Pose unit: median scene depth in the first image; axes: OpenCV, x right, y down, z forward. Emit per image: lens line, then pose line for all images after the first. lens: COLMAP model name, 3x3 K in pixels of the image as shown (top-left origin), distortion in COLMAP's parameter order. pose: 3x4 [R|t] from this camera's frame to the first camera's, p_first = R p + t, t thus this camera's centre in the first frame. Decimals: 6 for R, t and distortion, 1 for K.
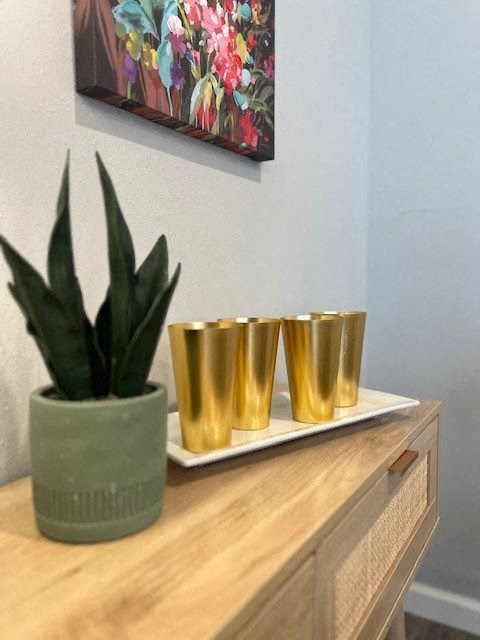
lens RADIAL K [[478.4, 0, 240.0], [0, 478.4, 320.0], [0, 0, 1]] dist [0.070024, -0.073730]
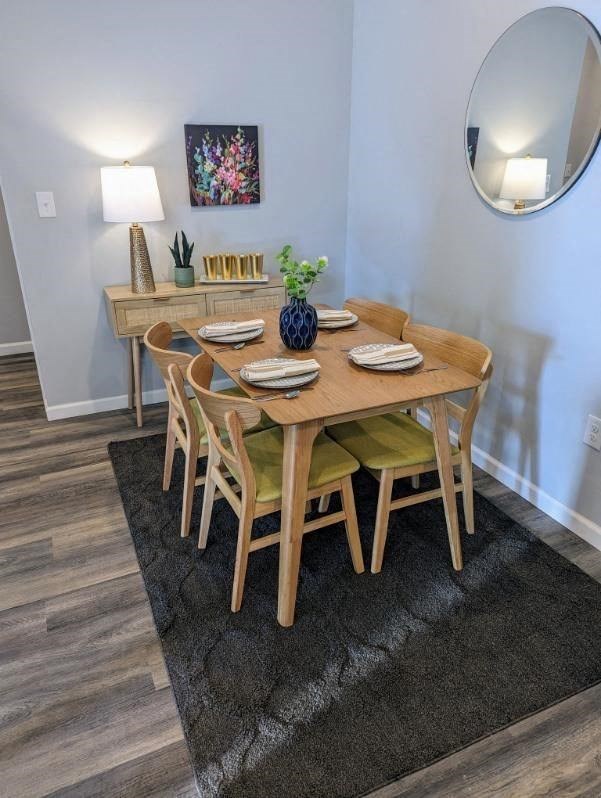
lens RADIAL K [[596.4, 0, 300.5], [0, 596.4, 399.0], [0, 0, 1]] dist [0.070024, -0.073730]
pose [[0.832056, 0.217360, -0.510331, 3.596824], [-0.044415, 0.943179, 0.329303, -0.590609], [0.552911, -0.251333, 0.794432, -3.249840]]
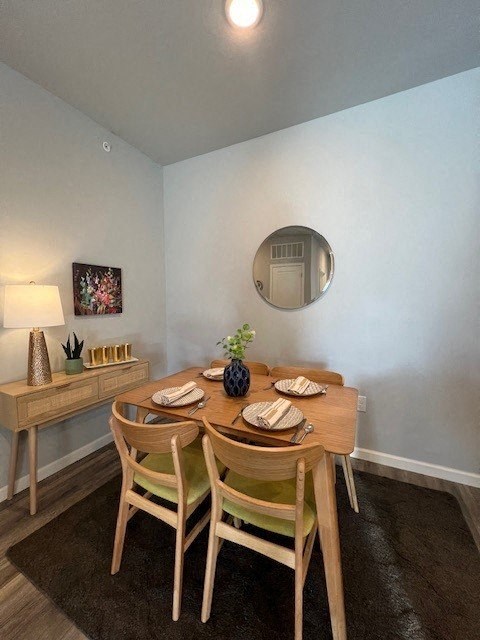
lens RADIAL K [[259.7, 0, 241.3], [0, 259.7, 315.0], [0, 0, 1]] dist [-0.001538, -0.000282]
pose [[0.993577, -0.001859, 0.113139, 1.377800], [0.005172, 0.999566, -0.028991, -0.309346], [-0.113036, 0.029390, 0.993156, -2.528039]]
